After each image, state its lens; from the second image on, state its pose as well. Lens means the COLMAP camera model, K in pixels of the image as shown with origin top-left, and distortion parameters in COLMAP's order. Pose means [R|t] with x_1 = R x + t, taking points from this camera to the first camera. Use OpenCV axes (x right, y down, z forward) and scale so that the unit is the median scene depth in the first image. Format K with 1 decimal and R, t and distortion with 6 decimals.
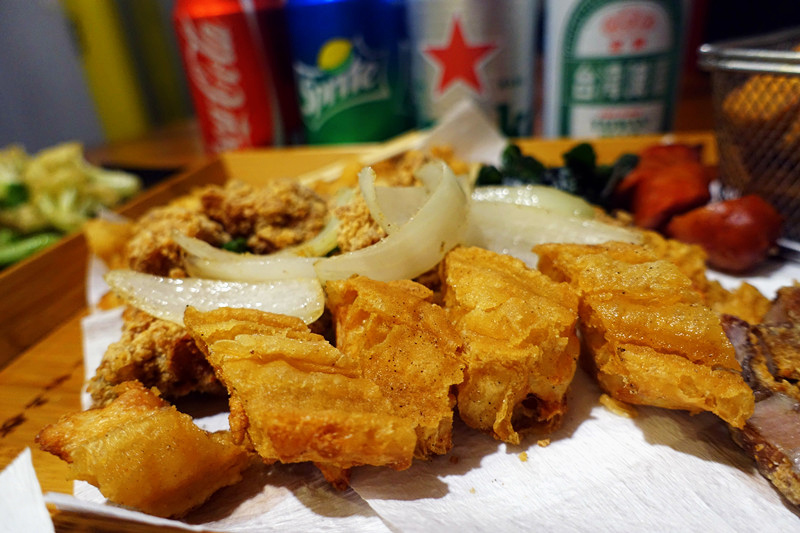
lens RADIAL K [[528.0, 0, 411.2], [0, 528.0, 269.3], [0, 0, 1]] dist [0.000750, -0.002571]
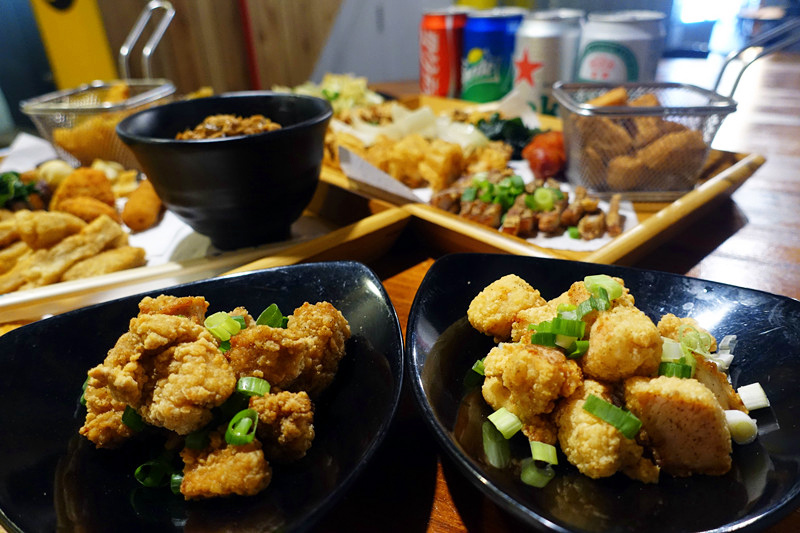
lens RADIAL K [[528.0, 0, 411.2], [0, 528.0, 269.3], [0, 0, 1]] dist [0.000750, -0.002571]
pose [[0.809443, 0.330493, -0.485363, 0.889853], [-0.280502, 0.943793, 0.174852, 0.071510], [0.515869, -0.005387, 0.856650, -0.834677]]
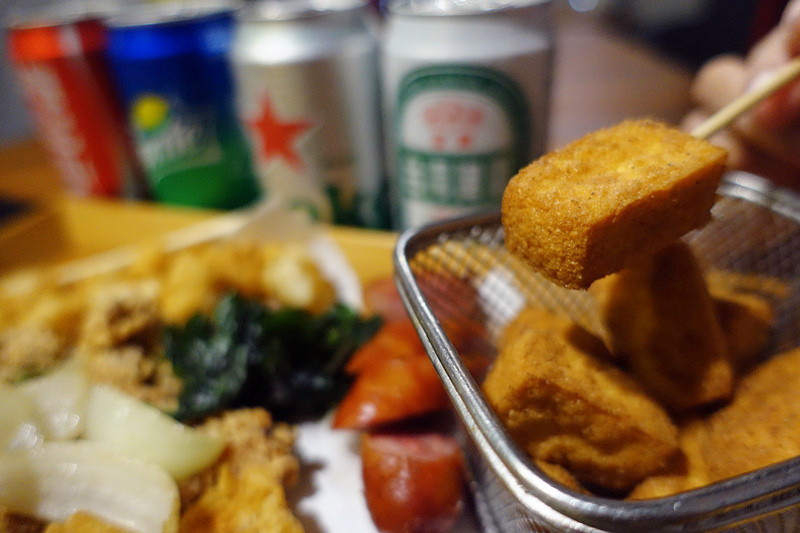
lens RADIAL K [[528.0, 0, 411.2], [0, 528.0, 269.3], [0, 0, 1]] dist [0.000750, -0.002571]
pose [[0.987410, 0.090585, -0.129677, 0.416729], [-0.072921, 0.988156, 0.135020, -0.300609], [0.140372, -0.123864, 0.982320, 0.170108]]
